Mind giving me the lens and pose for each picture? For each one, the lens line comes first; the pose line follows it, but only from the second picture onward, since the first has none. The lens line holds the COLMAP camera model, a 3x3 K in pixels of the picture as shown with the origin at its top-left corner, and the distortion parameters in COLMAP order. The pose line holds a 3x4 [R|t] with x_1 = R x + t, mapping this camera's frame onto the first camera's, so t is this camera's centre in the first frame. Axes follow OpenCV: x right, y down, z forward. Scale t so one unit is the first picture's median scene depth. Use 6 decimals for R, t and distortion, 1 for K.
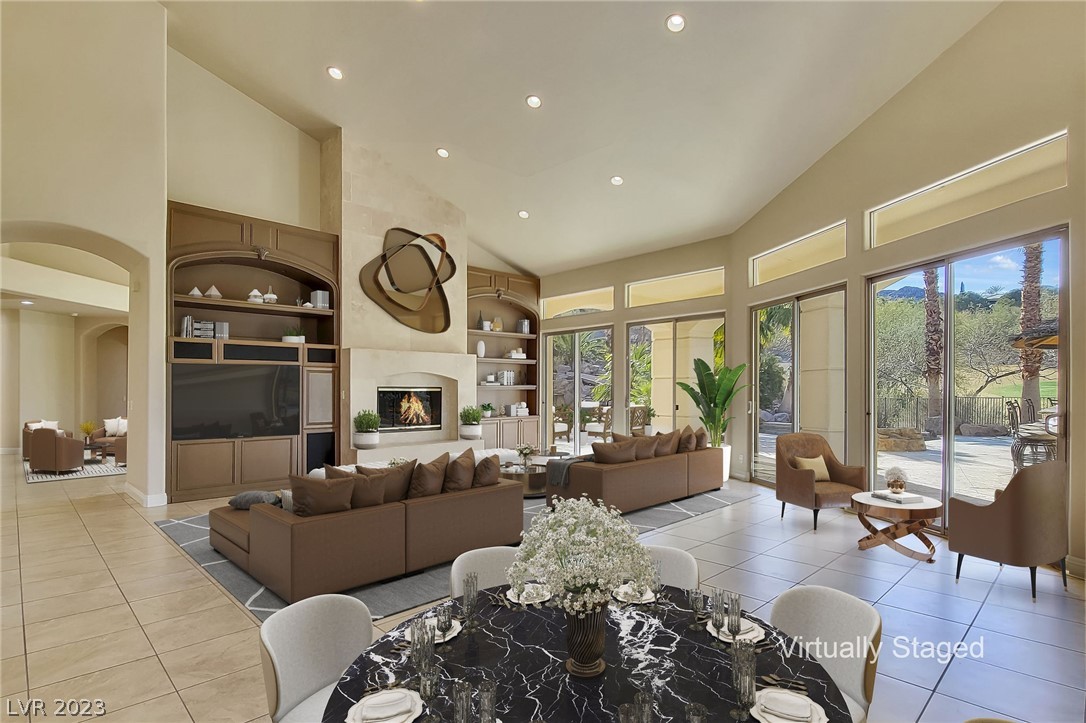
lens RADIAL K [[551.3, 0, 530.9], [0, 551.3, 388.9], [0, 0, 1]] dist [0.004689, 0.000878]
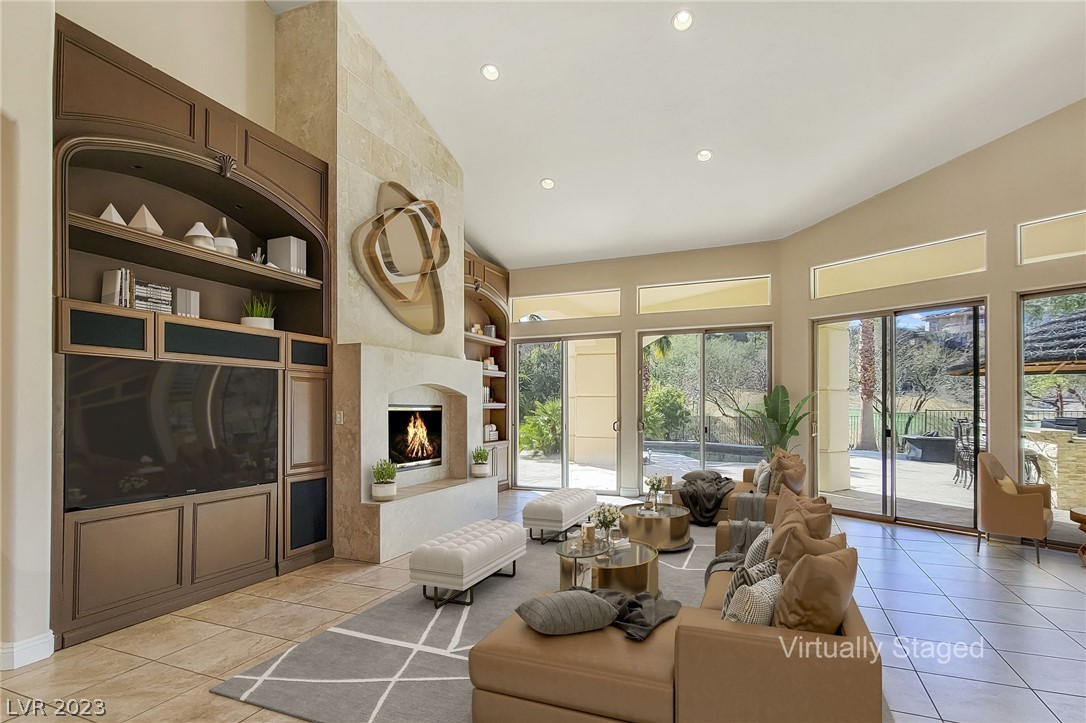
lens RADIAL K [[551.3, 0, 525.1], [0, 551.3, 405.0], [0, 0, 1]] dist [0.004689, 0.000878]
pose [[0.919756, 0.006660, 0.392434, -0.376437], [-0.006338, 0.999978, -0.002114, -0.002935], [-0.392440, -0.000543, 0.919778, 0.321050]]
